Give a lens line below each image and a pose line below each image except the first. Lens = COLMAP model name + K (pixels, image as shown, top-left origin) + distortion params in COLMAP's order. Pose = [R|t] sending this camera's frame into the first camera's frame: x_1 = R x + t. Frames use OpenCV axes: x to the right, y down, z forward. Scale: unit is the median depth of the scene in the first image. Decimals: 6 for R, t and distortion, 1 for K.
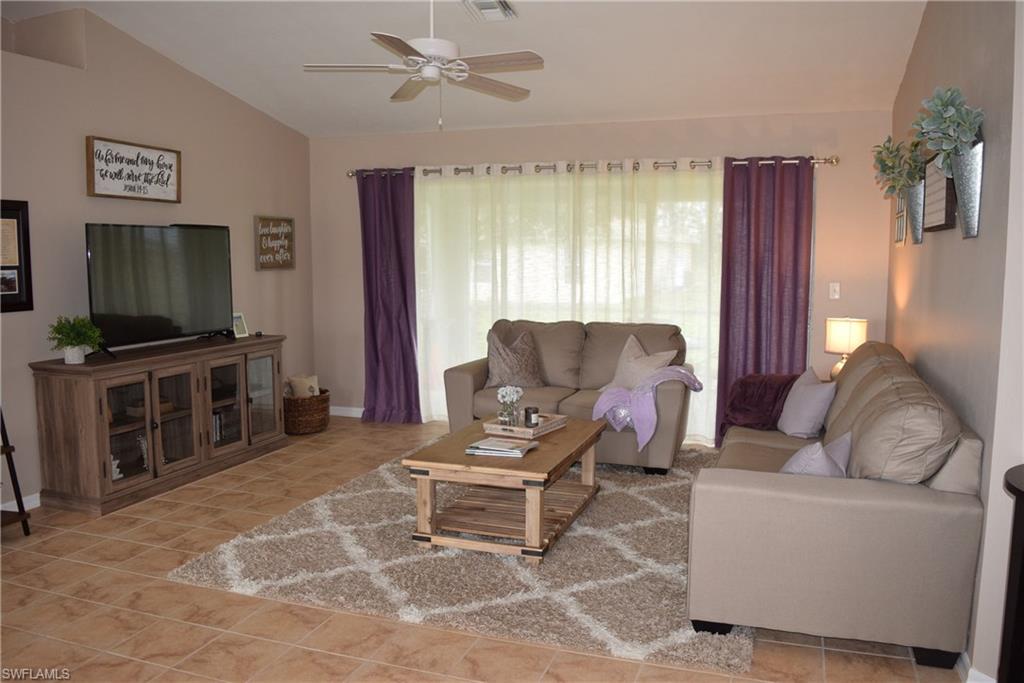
lens RADIAL K [[804.5, 0, 514.6], [0, 804.5, 344.5], [0, 0, 1]] dist [-0.096003, 0.022708]
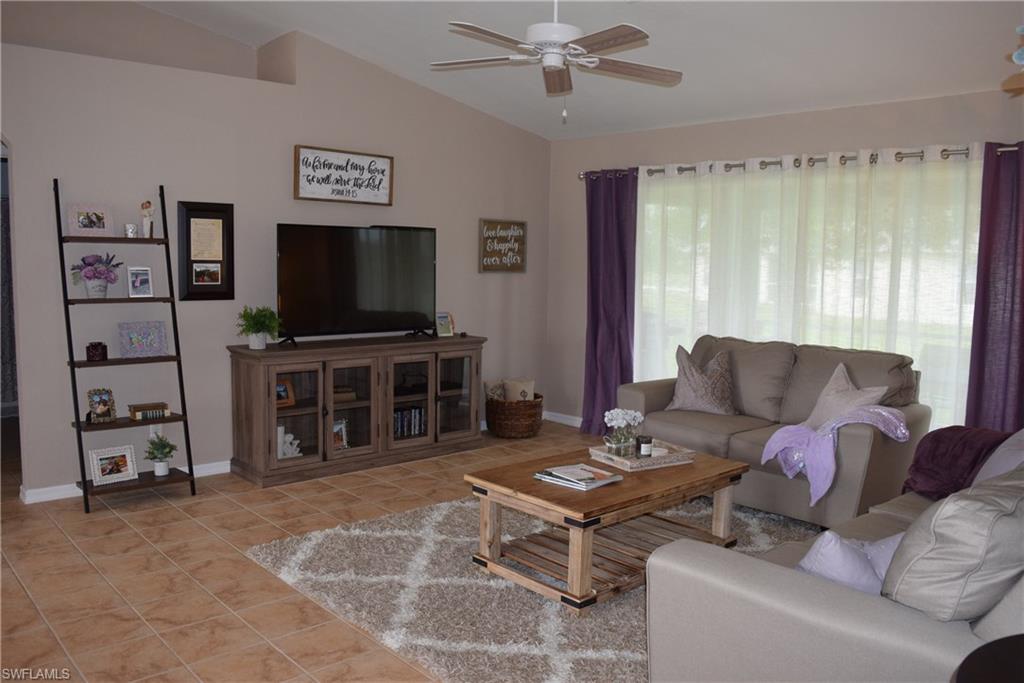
lens RADIAL K [[804.5, 0, 518.3], [0, 804.5, 344.6], [0, 0, 1]] dist [-0.096003, 0.022708]
pose [[0.882054, 0.066440, -0.466440, 0.278608], [-0.071466, 0.997419, 0.006928, -0.015623], [0.465697, 0.027224, 0.884526, 0.157293]]
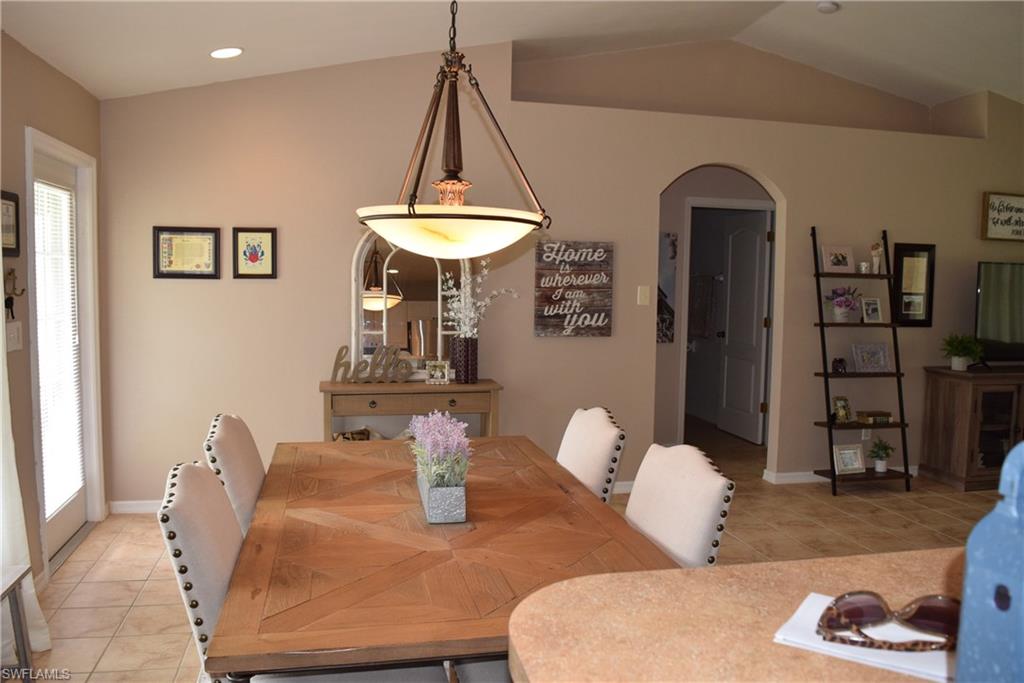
lens RADIAL K [[804.5, 0, 510.8], [0, 804.5, 340.0], [0, 0, 1]] dist [-0.096003, 0.022708]
pose [[0.527198, 0.070150, -0.846842, 0.123627], [-0.110487, 0.993785, 0.013539, 0.036226], [0.842529, 0.086427, 0.531673, -0.286729]]
